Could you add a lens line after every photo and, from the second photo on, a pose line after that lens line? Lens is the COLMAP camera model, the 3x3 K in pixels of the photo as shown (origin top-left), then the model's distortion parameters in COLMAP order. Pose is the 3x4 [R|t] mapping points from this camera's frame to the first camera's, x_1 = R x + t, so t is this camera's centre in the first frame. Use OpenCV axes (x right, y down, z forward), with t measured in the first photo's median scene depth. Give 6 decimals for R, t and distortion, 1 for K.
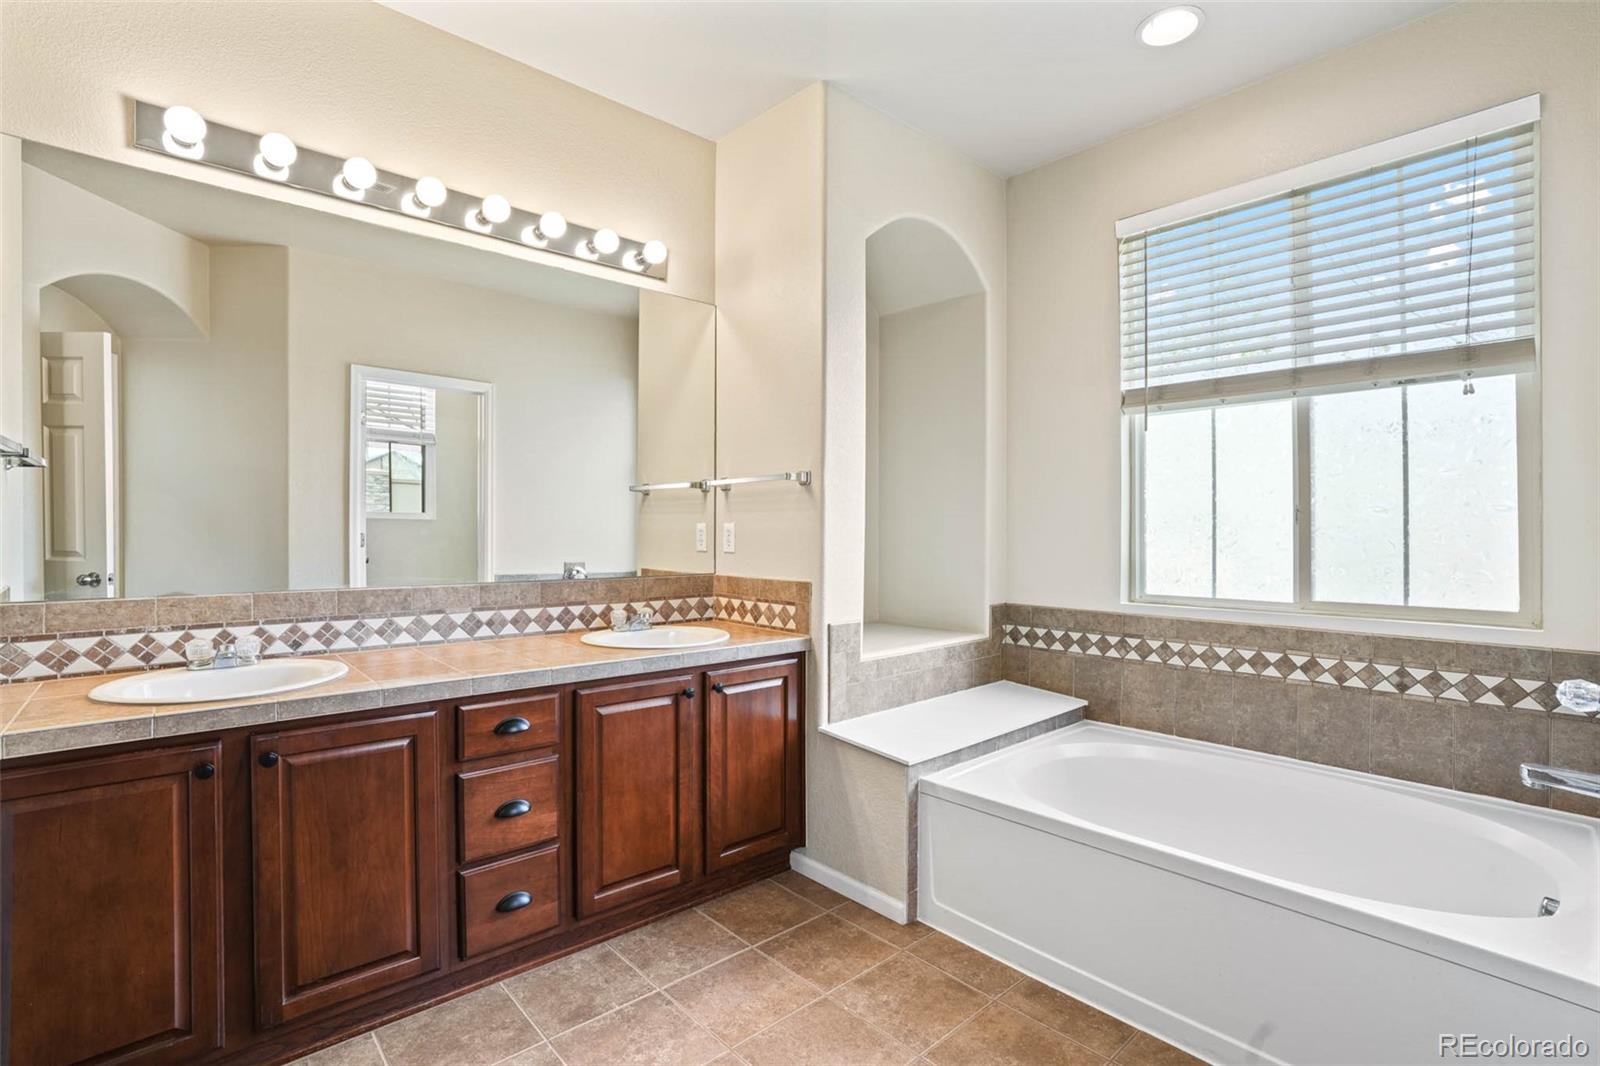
lens RADIAL K [[741.9, 0, 800.0], [0, 741.9, 533.0], [0, 0, 1]] dist [-0.061574, 0.028171]
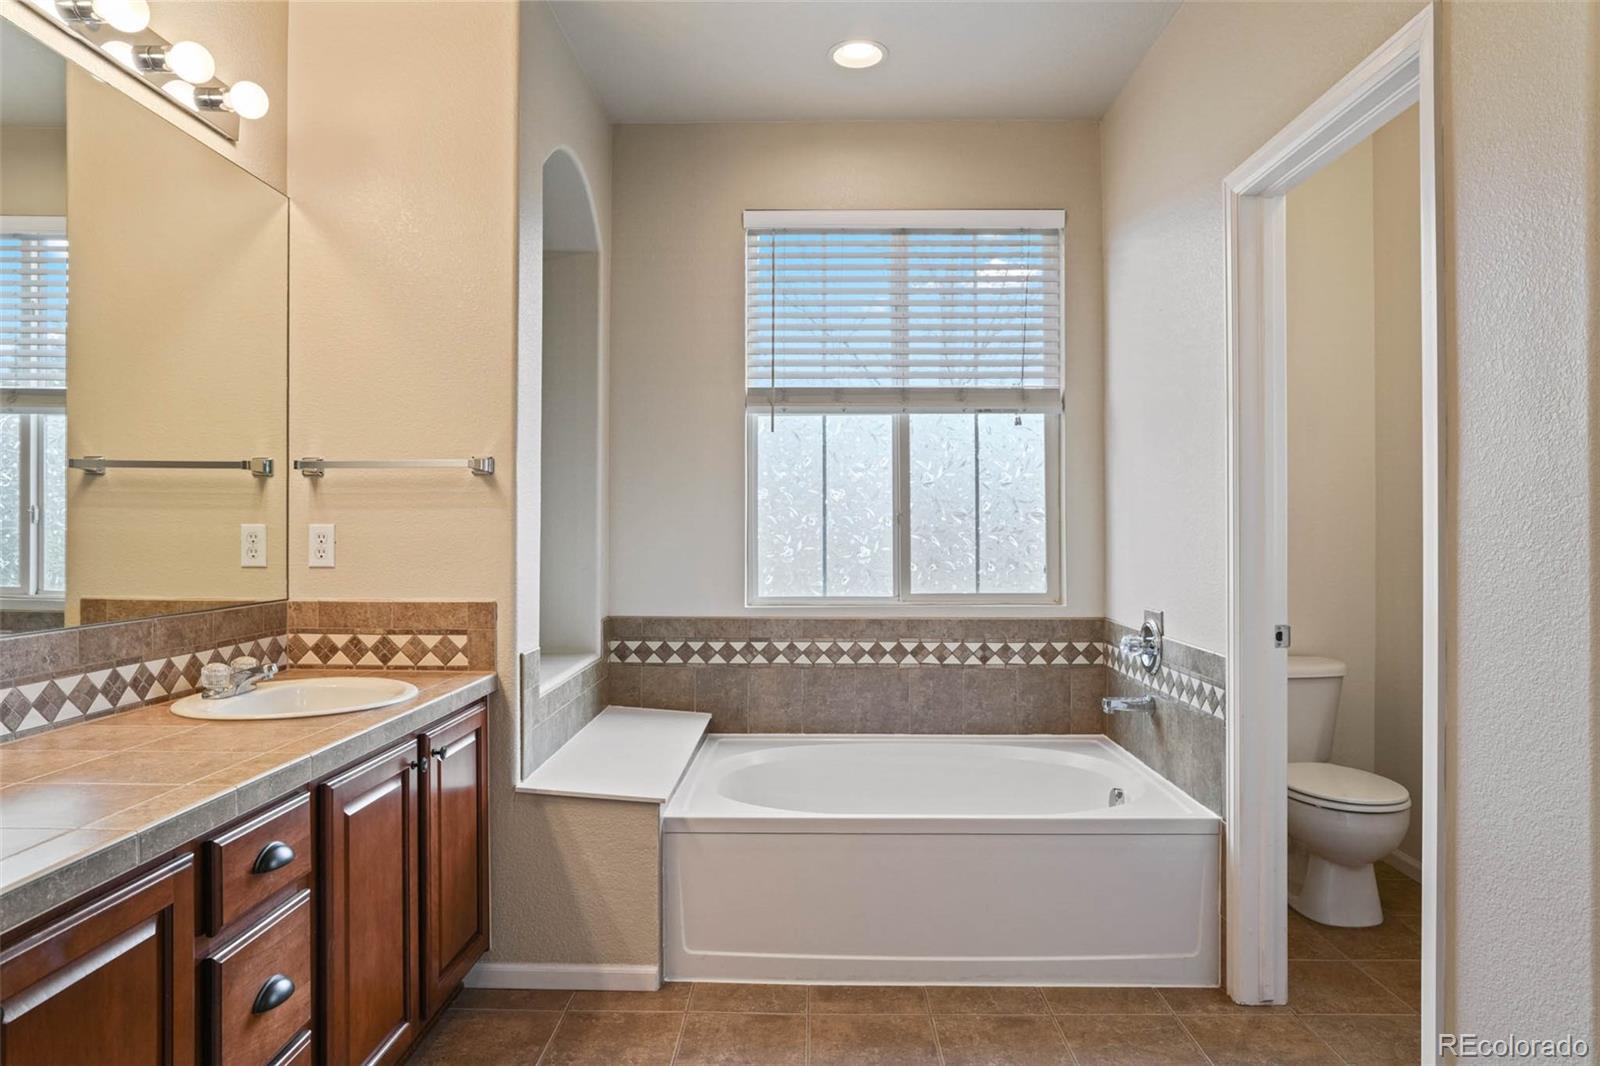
lens RADIAL K [[956.6, 0, 800.0], [0, 956.6, 533.0], [0, 0, 1]] dist [-0.003987, 0.002462]
pose [[0.692174, -0.005884, 0.721707, -0.522471], [0.003334, 0.999982, 0.004955, -0.010026], [-0.721723, -0.001024, 0.692181, 0.089516]]
